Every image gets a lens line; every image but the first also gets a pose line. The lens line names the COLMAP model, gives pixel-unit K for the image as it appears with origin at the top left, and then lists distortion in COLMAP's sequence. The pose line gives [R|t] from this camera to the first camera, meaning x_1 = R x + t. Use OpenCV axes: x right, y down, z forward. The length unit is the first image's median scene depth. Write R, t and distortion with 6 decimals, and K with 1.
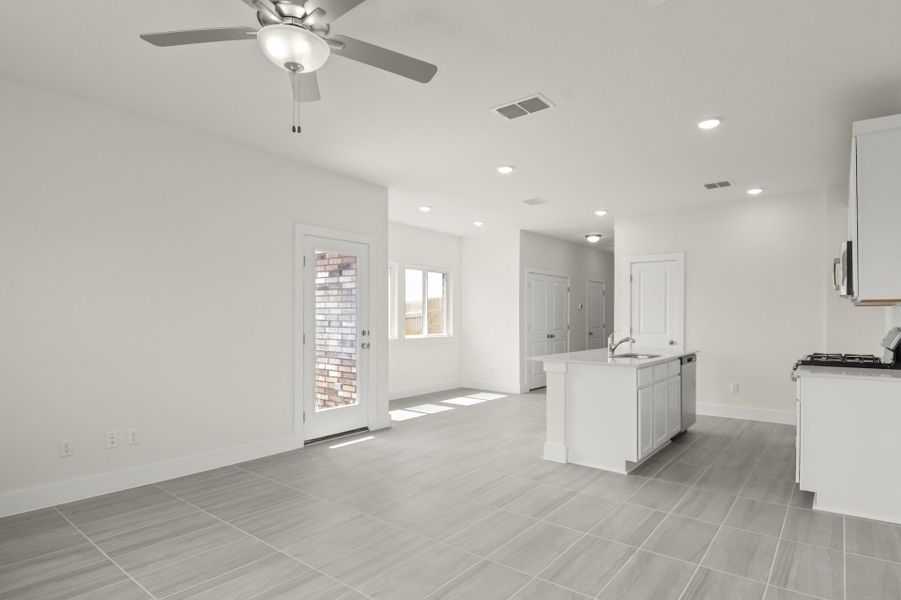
lens RADIAL K [[481.7, 0, 474.4], [0, 481.7, 318.9], [0, 0, 1]] dist [0.005707, 0.002956]
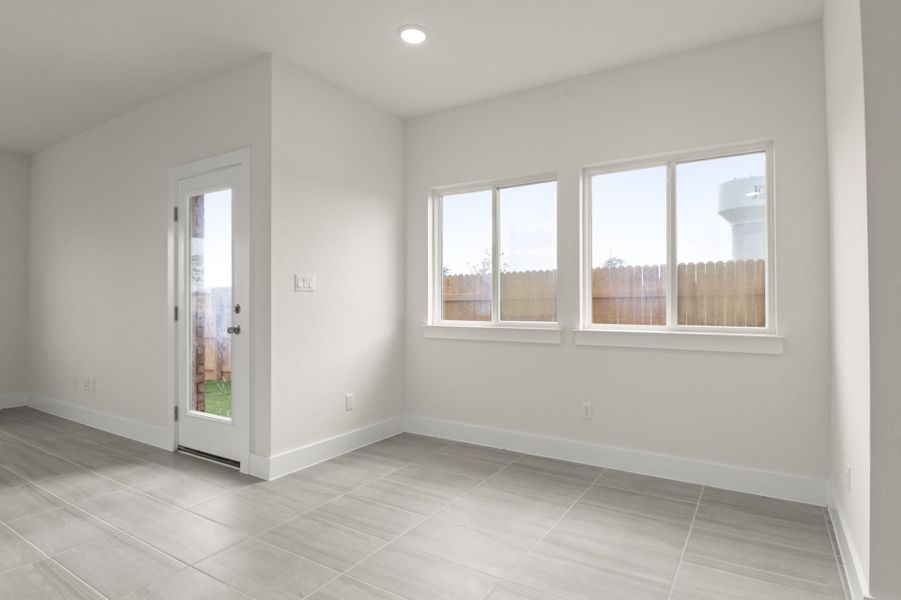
lens RADIAL K [[481.7, 0, 456.7], [0, 481.7, 282.3], [0, 0, 1]] dist [0.005707, 0.002956]
pose [[0.128136, -0.016483, -0.991620, 0.335704], [0.000764, 0.999863, -0.016521, 0.003207], [0.991756, 0.001359, 0.128131, 0.943230]]
